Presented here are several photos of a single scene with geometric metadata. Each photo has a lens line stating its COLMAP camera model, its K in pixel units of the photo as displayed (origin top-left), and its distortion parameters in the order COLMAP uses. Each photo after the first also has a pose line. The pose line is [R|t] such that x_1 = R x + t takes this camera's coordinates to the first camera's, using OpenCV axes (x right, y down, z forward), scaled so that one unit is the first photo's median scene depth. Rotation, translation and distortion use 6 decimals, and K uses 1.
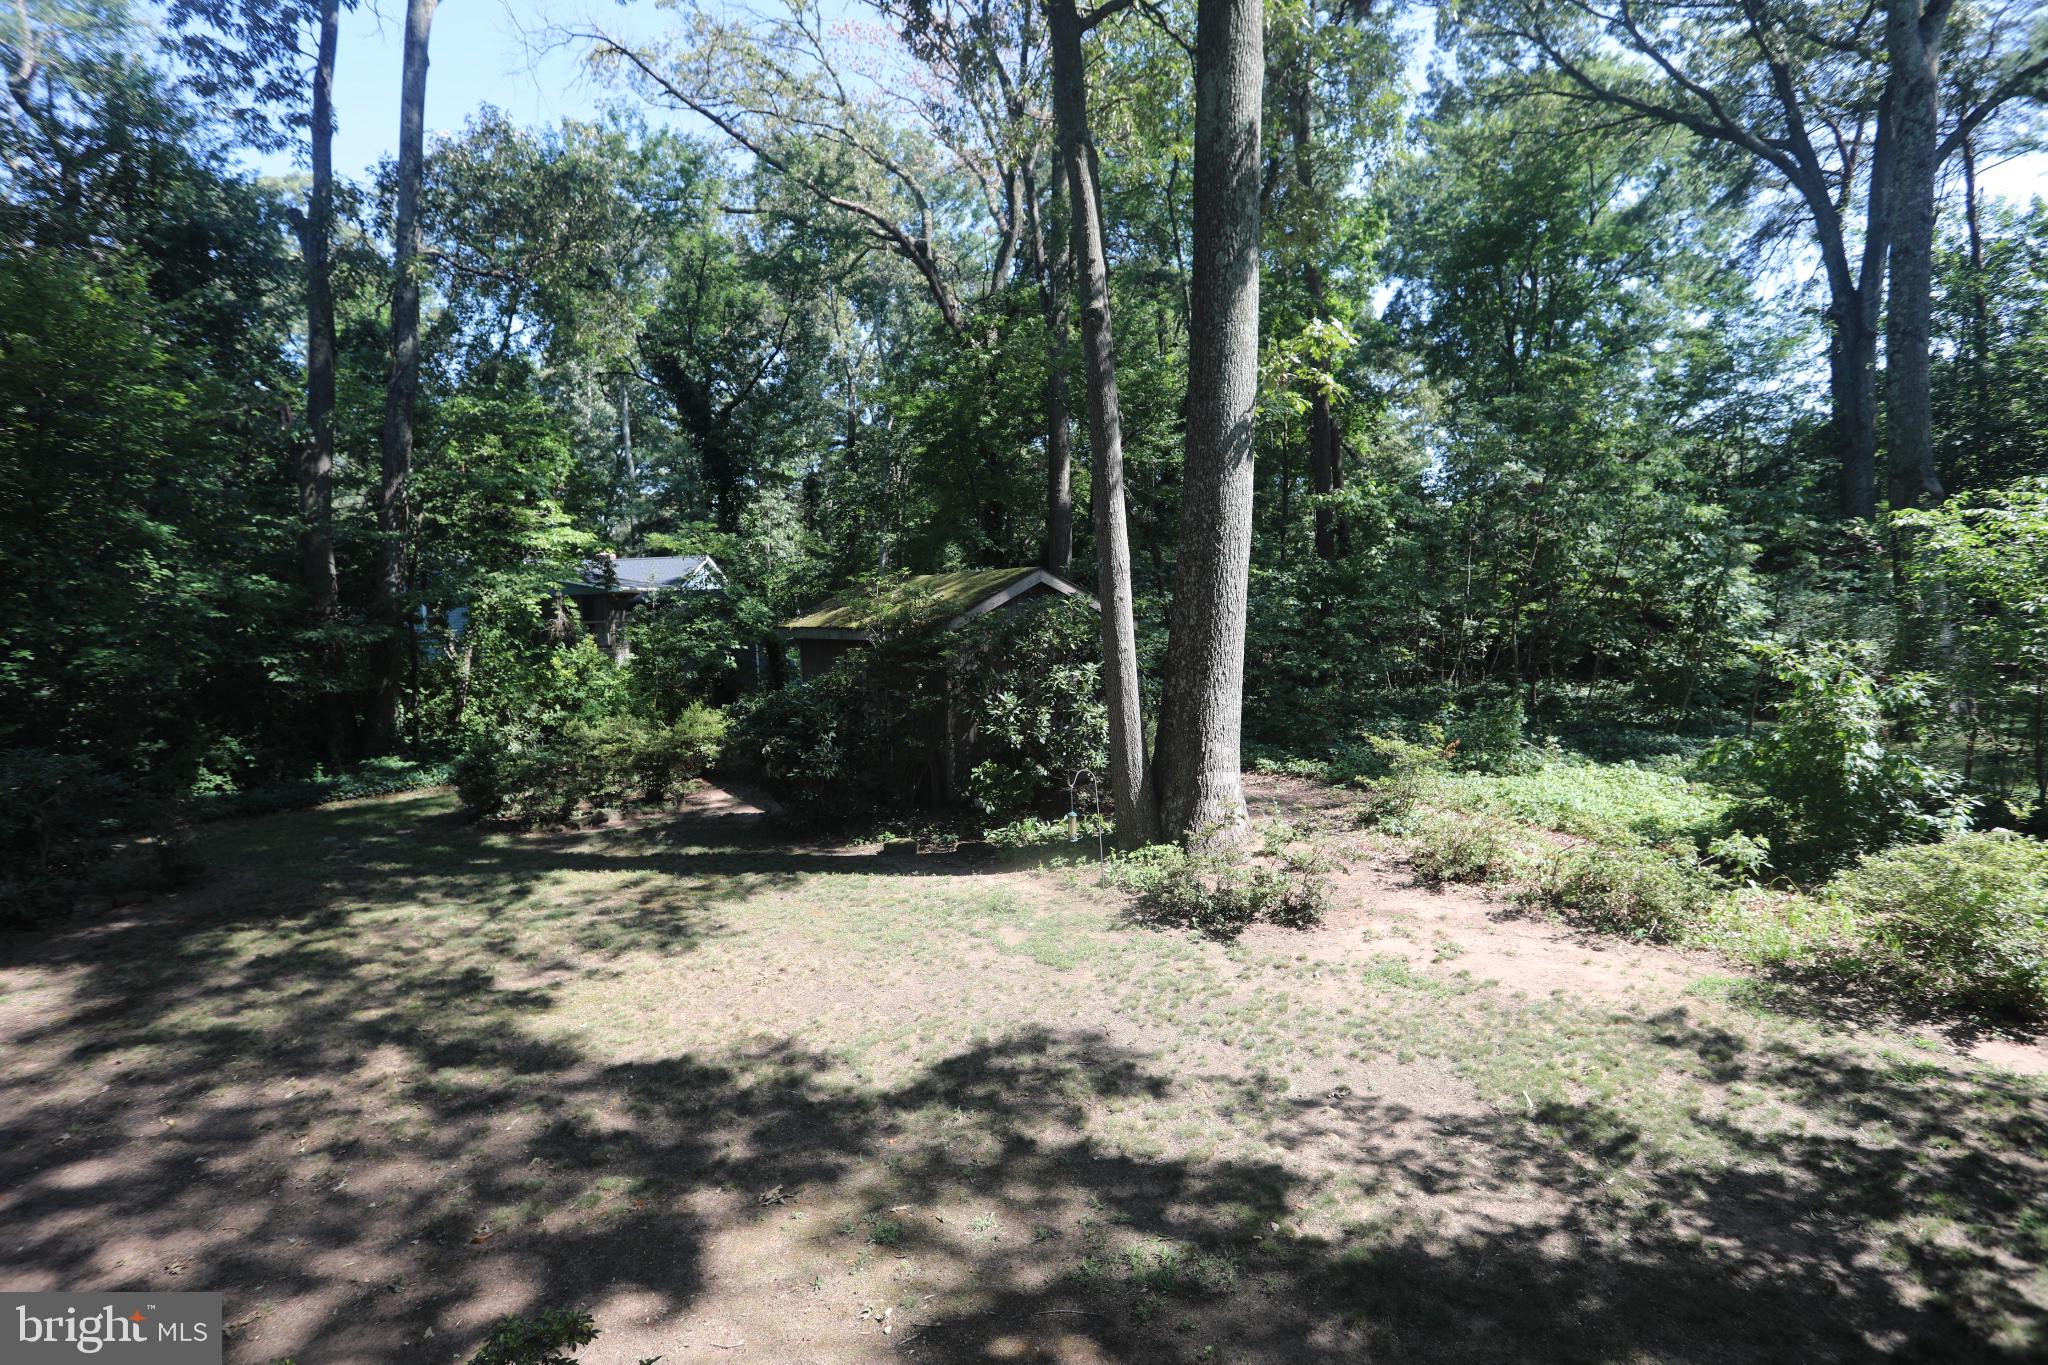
lens RADIAL K [[985.2, 0, 1003.8], [0, 985.2, 682.1], [0, 0, 1]] dist [-0.038187, 0.009529]
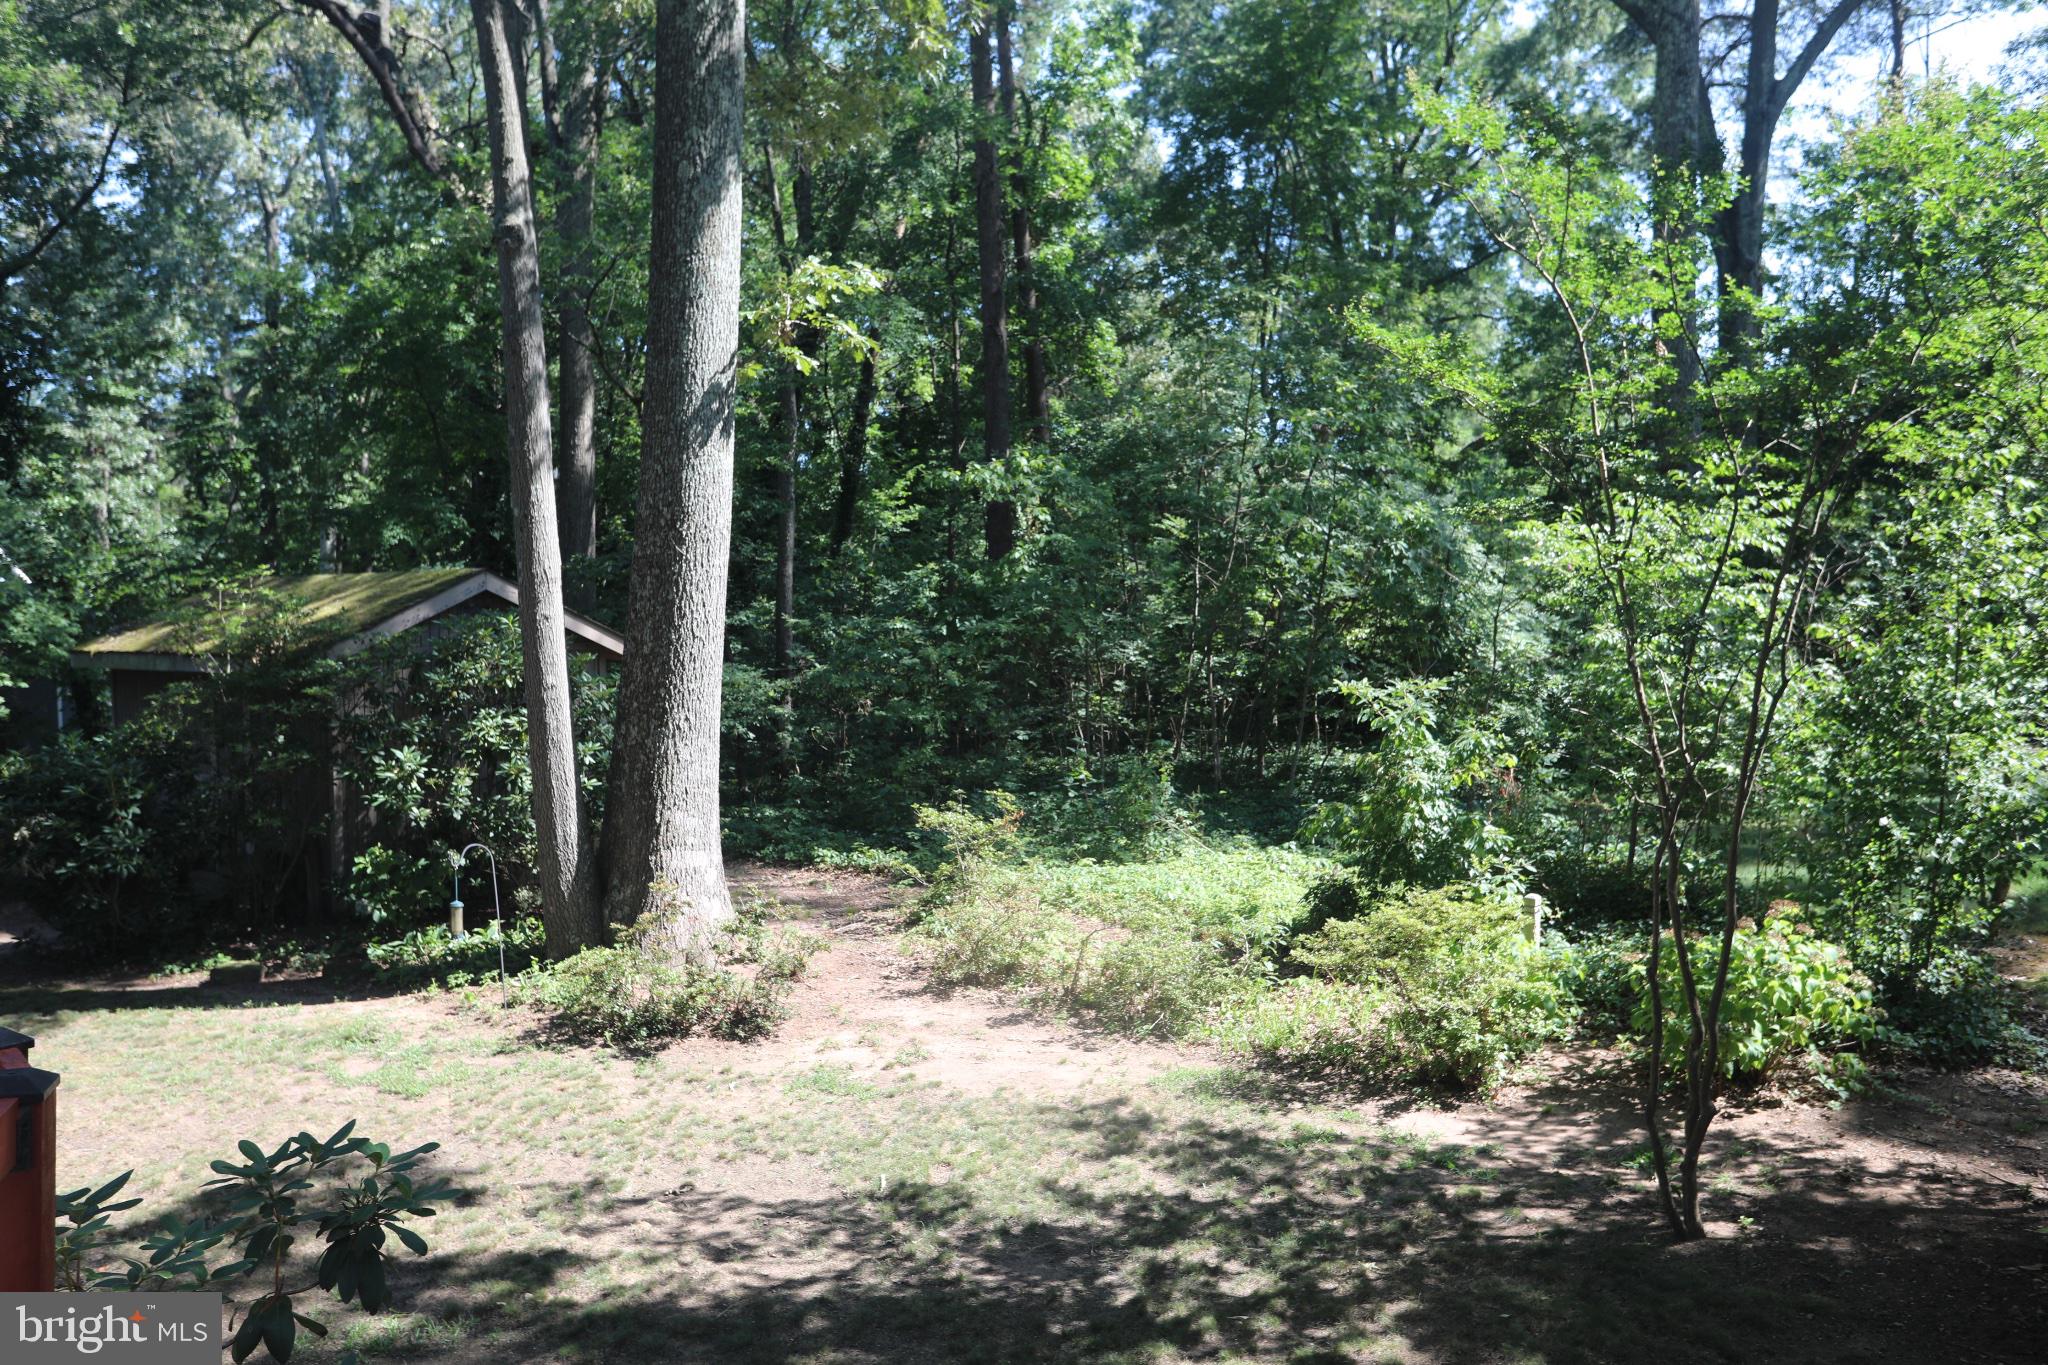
lens RADIAL K [[1798.0, 0, 1031.0], [0, 1798.0, 697.9], [0, 0, 1]] dist [-0.000348, 0.057757]
pose [[0.975728, 0.007637, 0.218852, 0.180160], [0.000391, 0.999329, -0.036618, 0.025491], [-0.218985, 0.035814, 0.975071, -0.396658]]
